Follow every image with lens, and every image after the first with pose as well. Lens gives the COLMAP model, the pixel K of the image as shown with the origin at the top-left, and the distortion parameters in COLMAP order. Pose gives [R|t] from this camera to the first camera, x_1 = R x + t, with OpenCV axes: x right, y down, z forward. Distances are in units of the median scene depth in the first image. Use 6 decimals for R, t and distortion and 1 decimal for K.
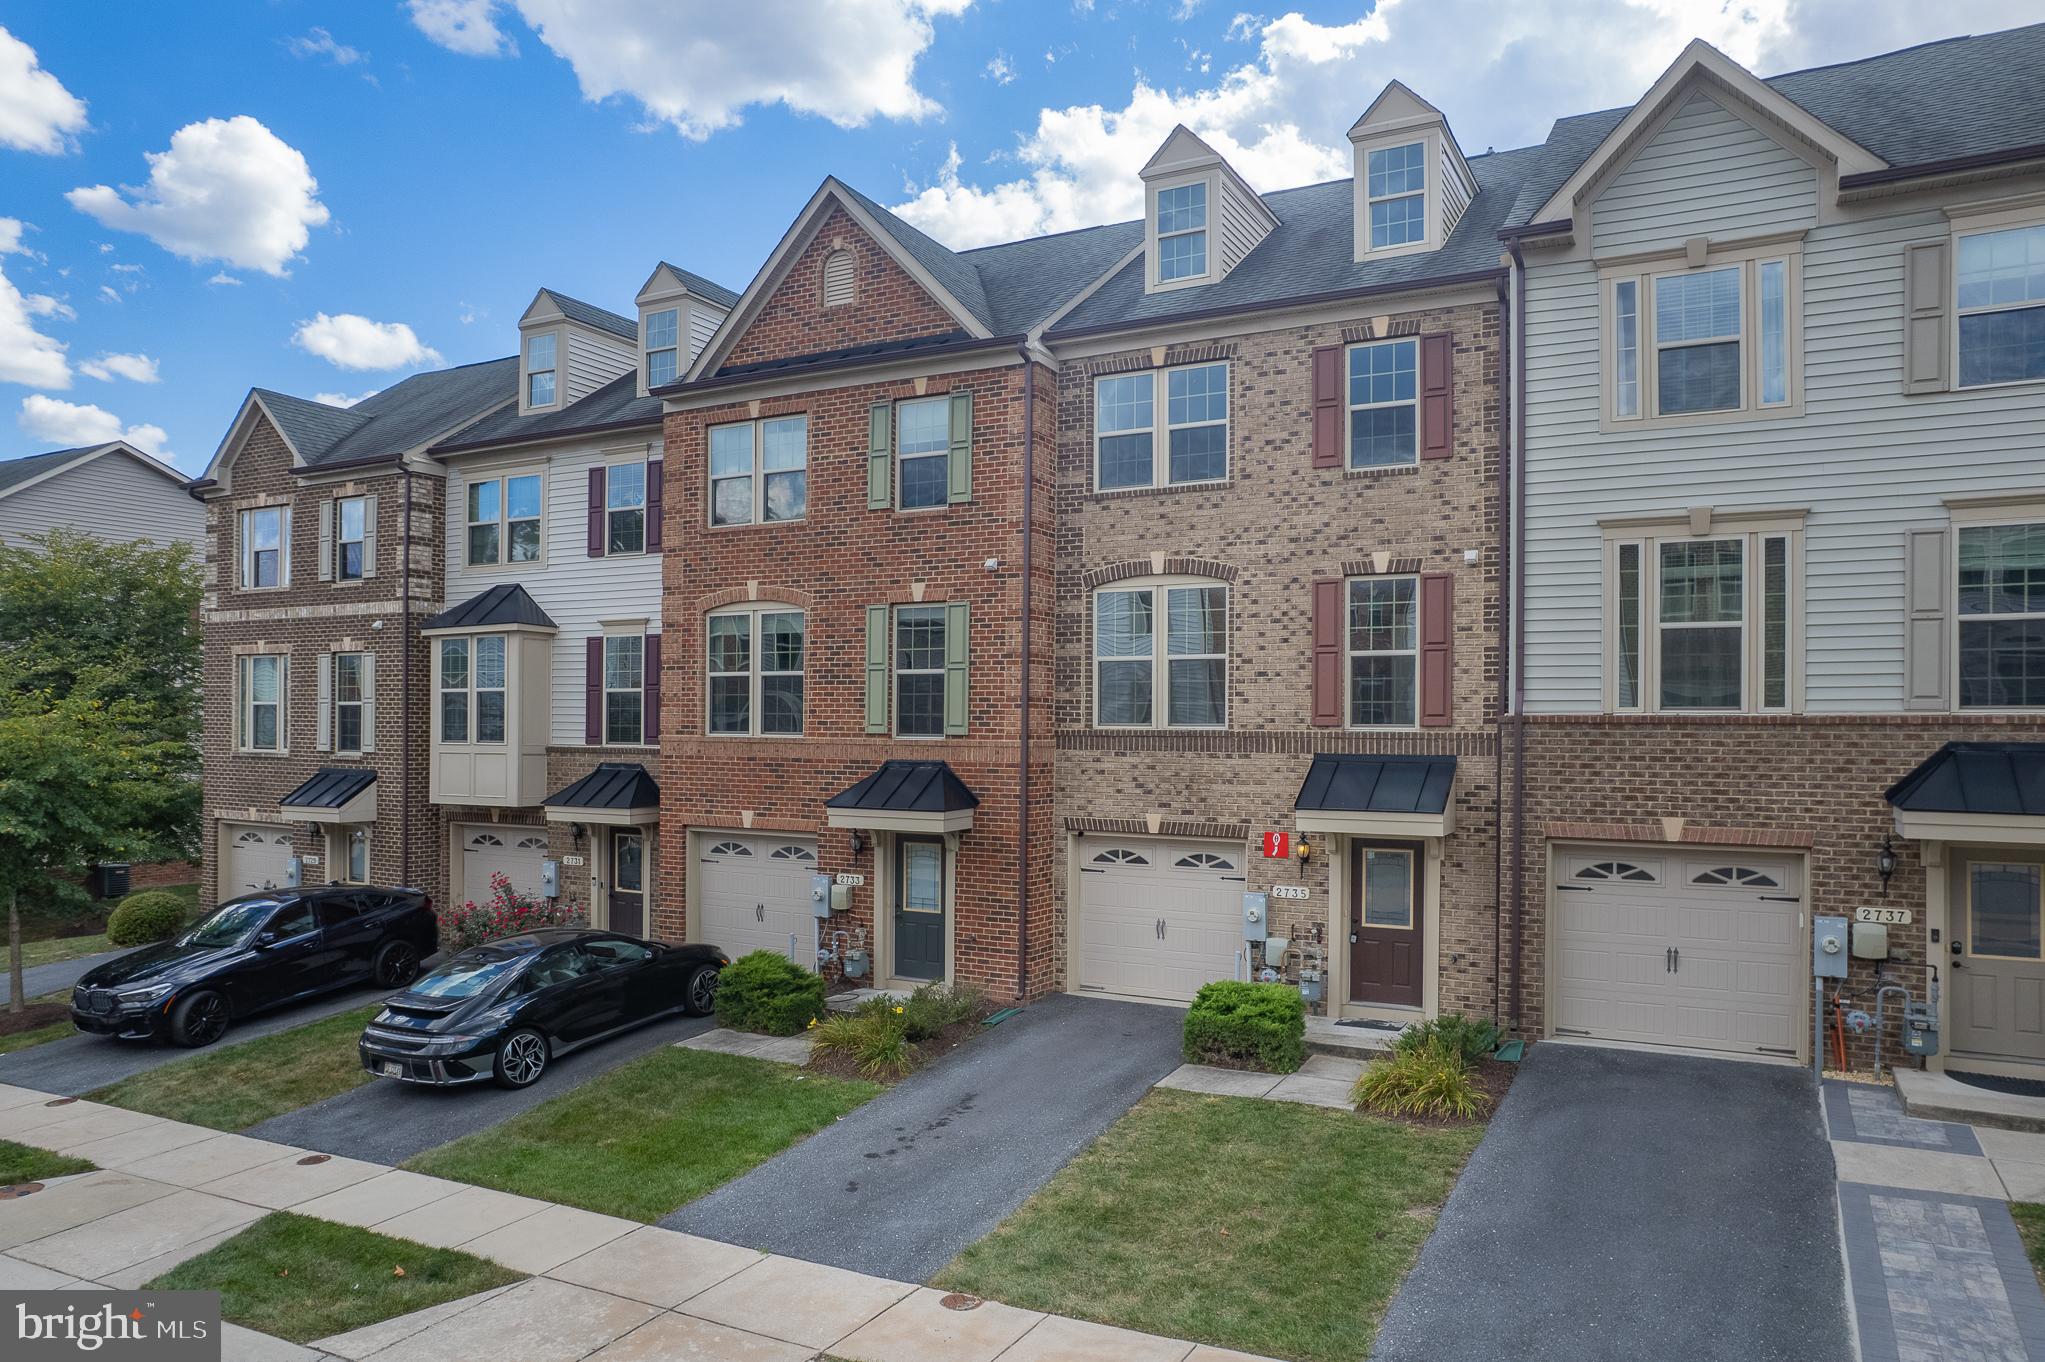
lens RADIAL K [[1263.1, 0, 1009.2], [0, 1263.1, 691.0], [0, 0, 1]] dist [-0.045333, 0.033550]
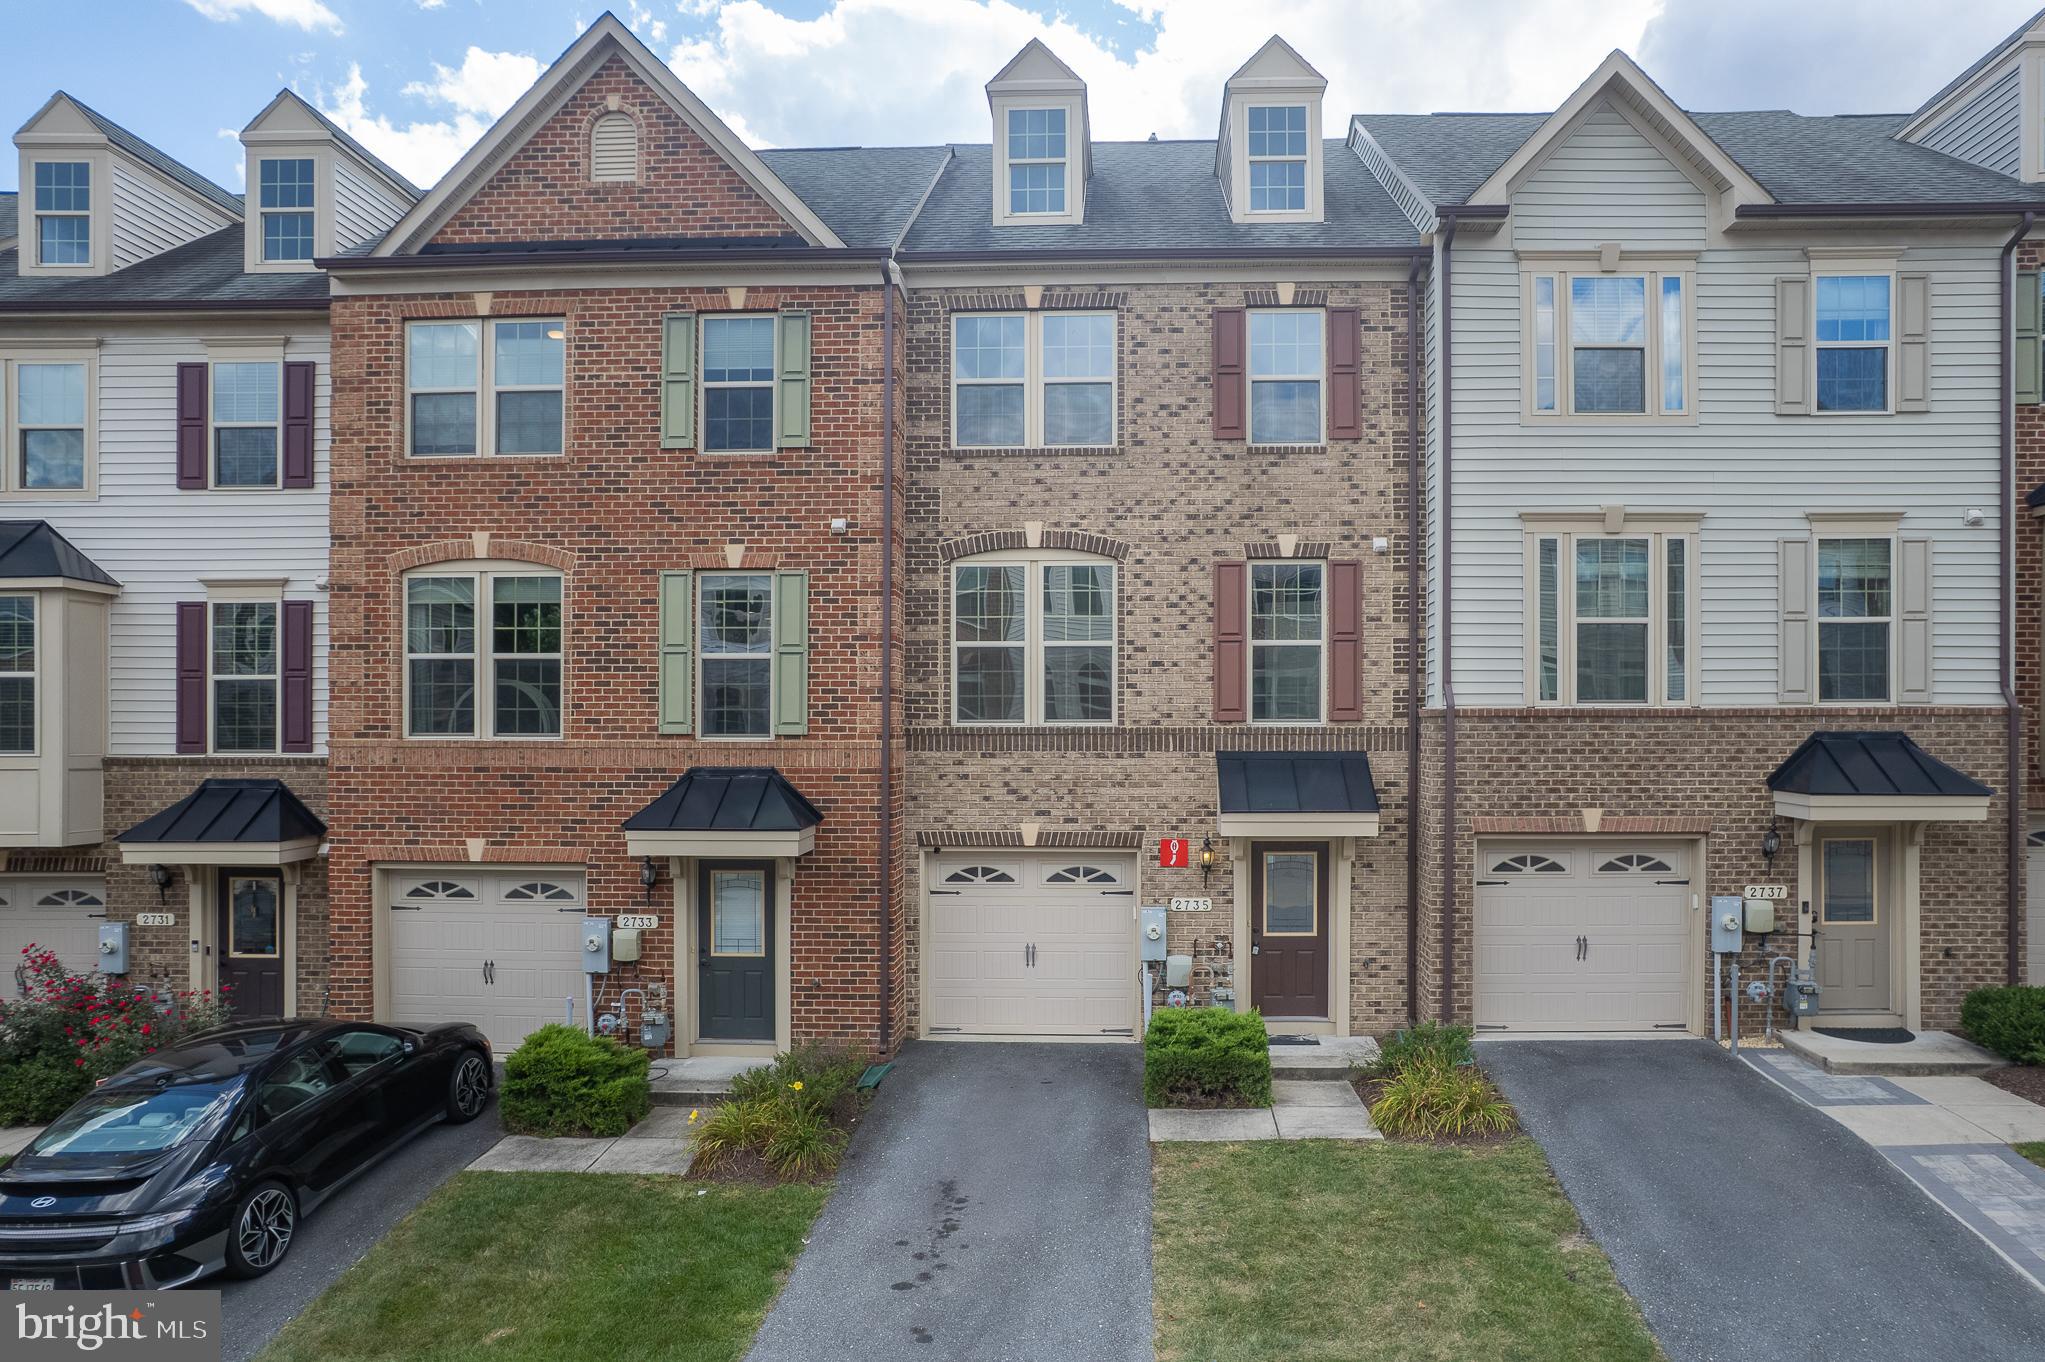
lens RADIAL K [[1306.9, 0, 1071.8], [0, 1306.9, 709.5], [0, 0, 1]] dist [-0.052090, 0.035114]
pose [[0.907687, 0.000035, 0.419648, -0.246965], [-0.005414, 0.999918, 0.011627, 0.008599], [-0.419613, -0.012826, 0.907612, 0.180370]]
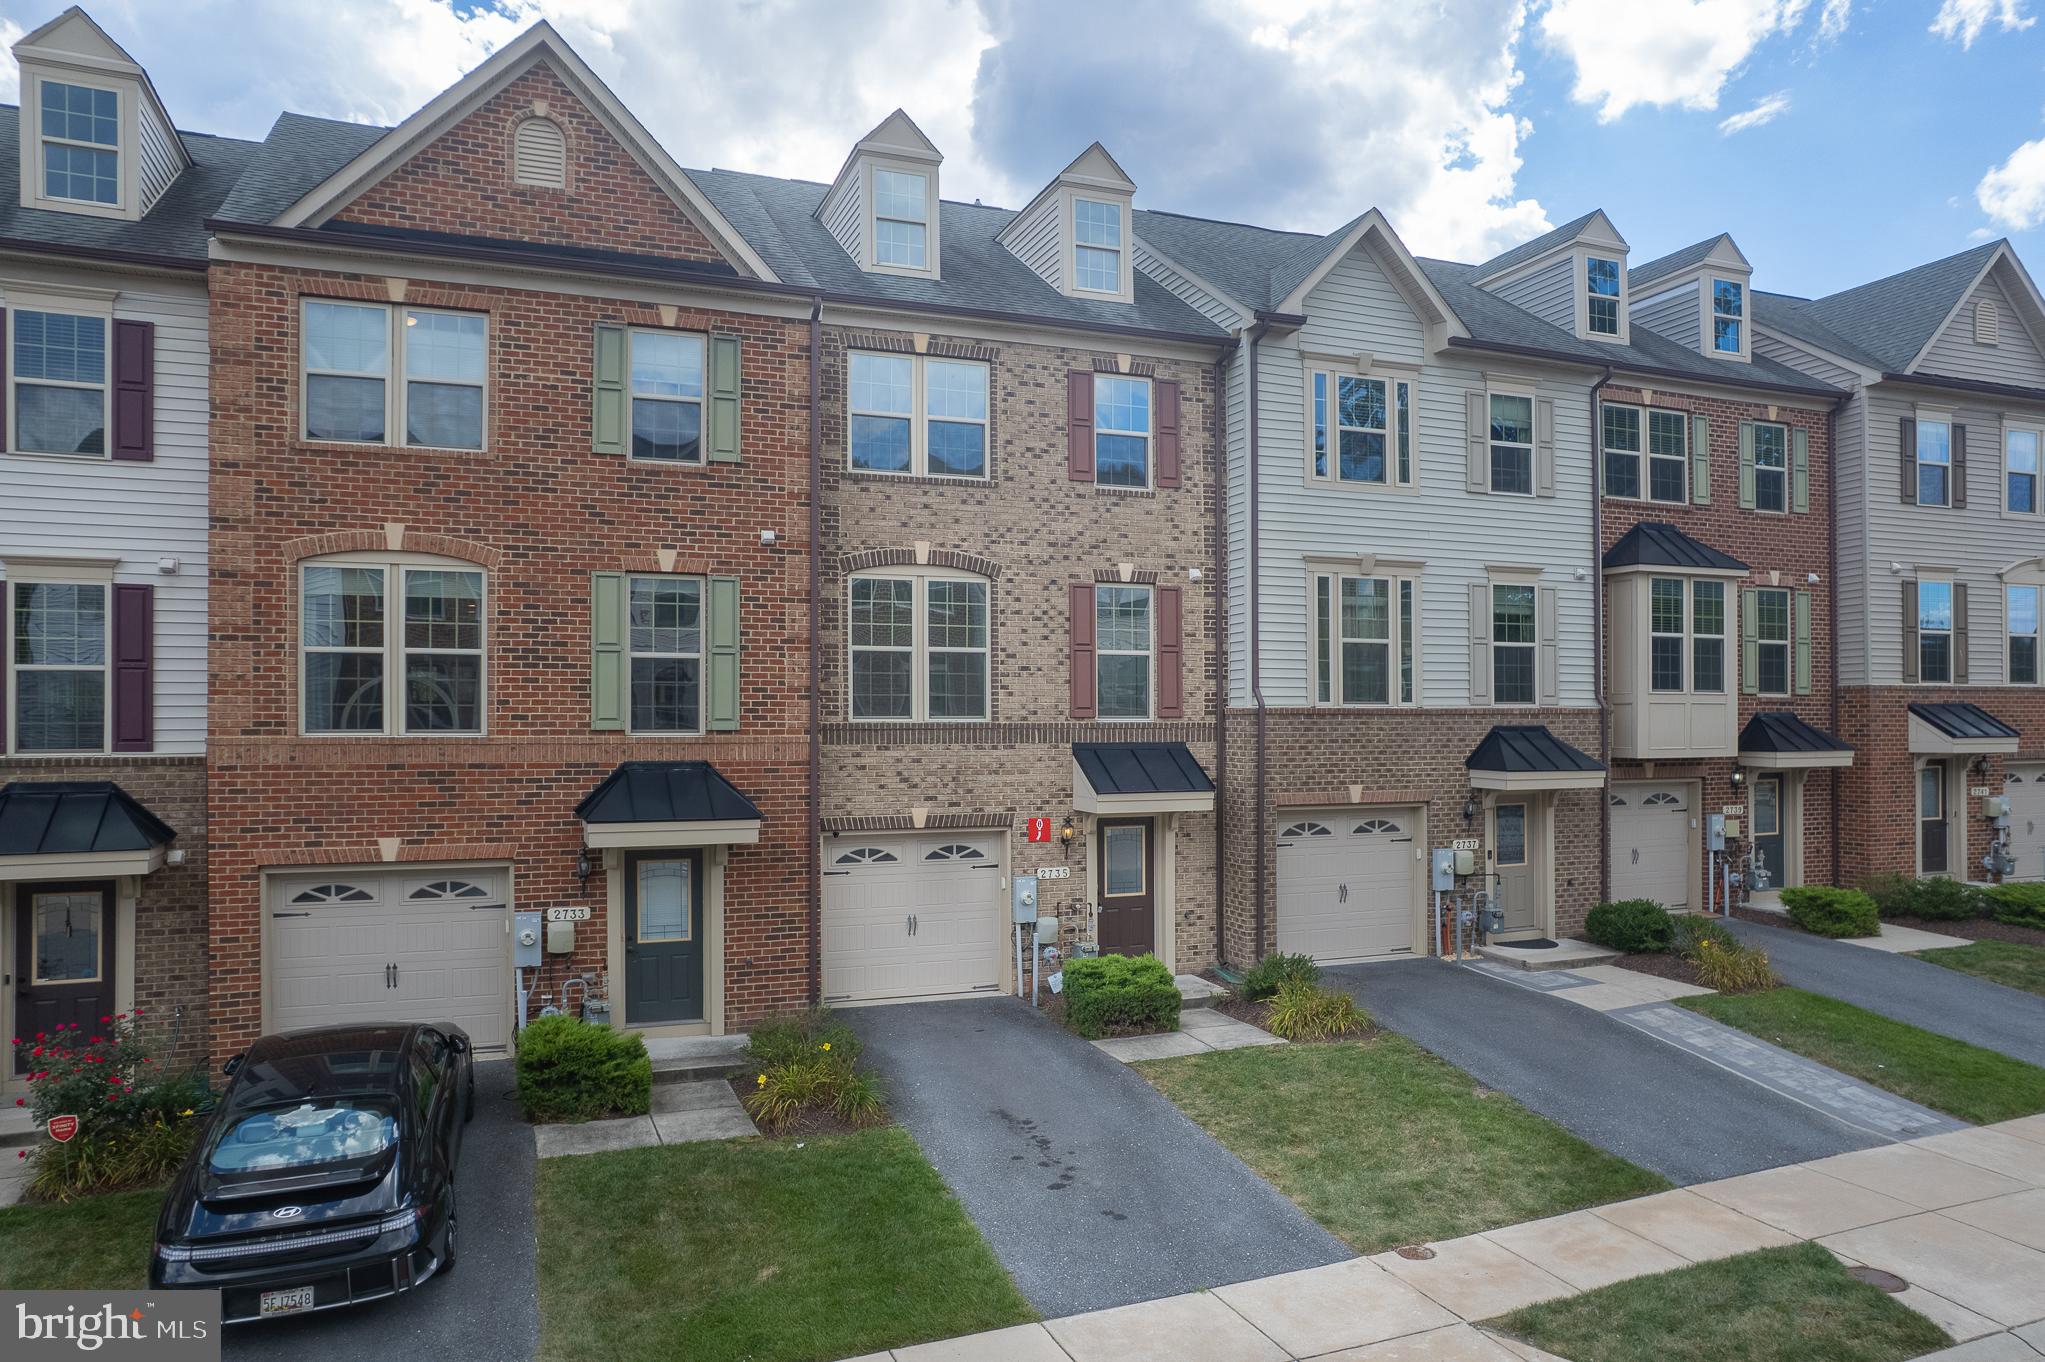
lens RADIAL K [[1263.1, 0, 1009.2], [0, 1263.1, 691.0], [0, 0, 1]] dist [-0.045333, 0.033550]
pose [[0.688653, 0.011635, 0.724997, -0.574902], [-0.013255, 0.999906, -0.003457, 0.009024], [-0.724970, -0.007229, 0.688743, 0.285199]]
